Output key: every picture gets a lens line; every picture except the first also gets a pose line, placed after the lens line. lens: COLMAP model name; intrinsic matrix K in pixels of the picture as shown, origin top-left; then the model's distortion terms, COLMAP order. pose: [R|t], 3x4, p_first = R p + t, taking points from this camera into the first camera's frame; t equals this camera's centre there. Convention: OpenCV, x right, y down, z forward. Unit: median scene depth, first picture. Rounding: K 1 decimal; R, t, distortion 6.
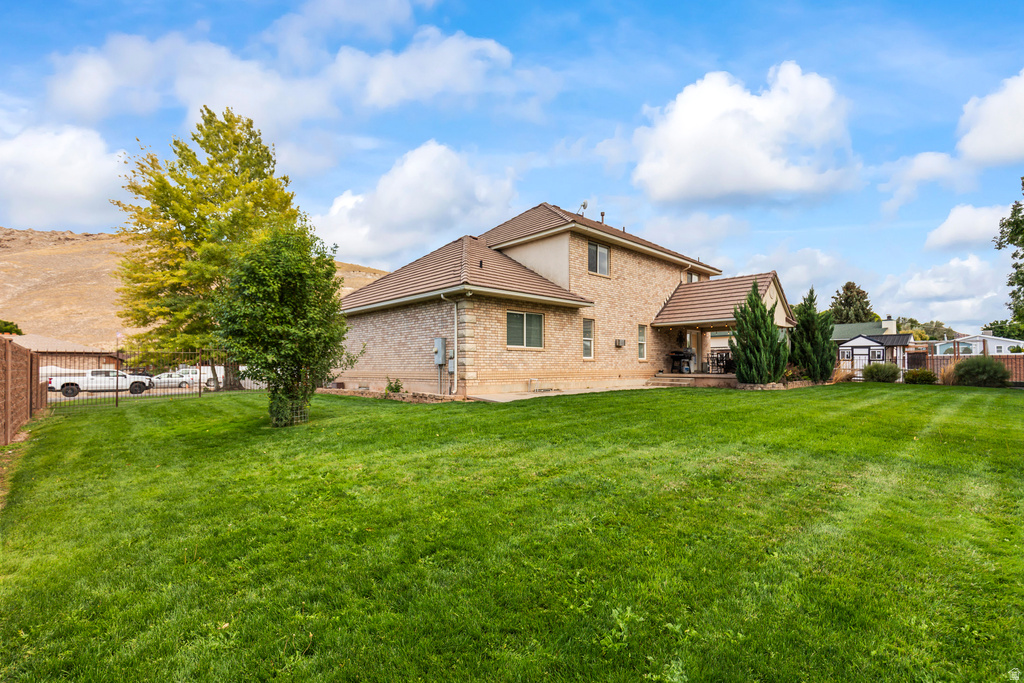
lens RADIAL K [[454.9, 0, 512.3], [0, 454.9, 354.1], [0, 0, 1]] dist [-0.001481, -0.000666]
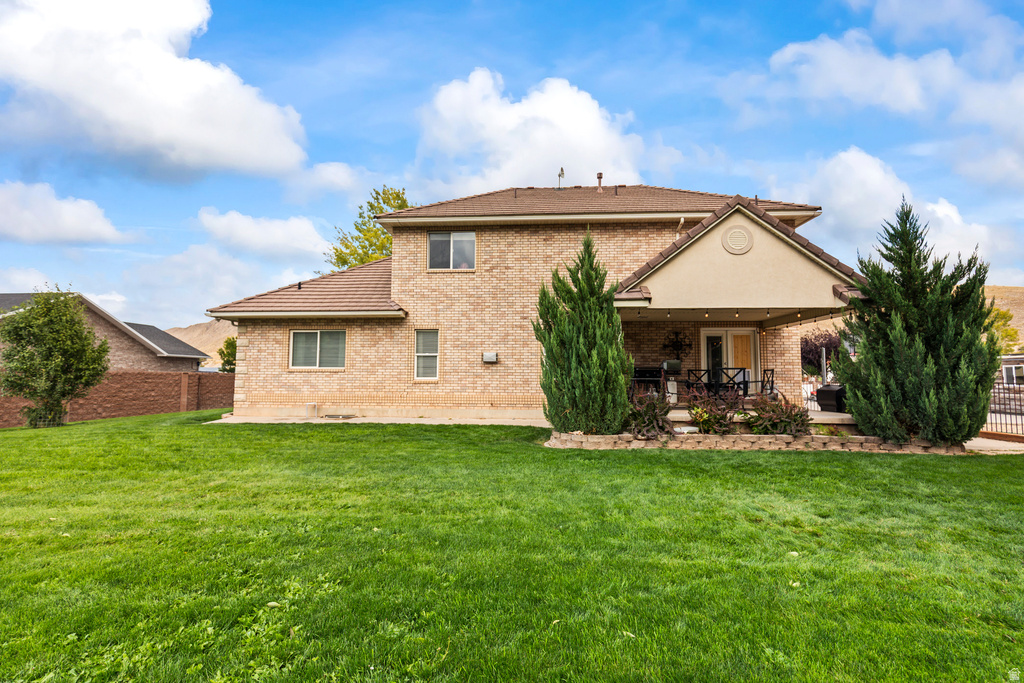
lens RADIAL K [[454.9, 0, 512.3], [0, 454.9, 354.1], [0, 0, 1]] dist [-0.001481, -0.000666]
pose [[0.693868, -0.034607, -0.719270, 0.870913], [0.014116, 0.999306, -0.034463, -0.005231], [0.719964, 0.013759, 0.693875, 0.581553]]
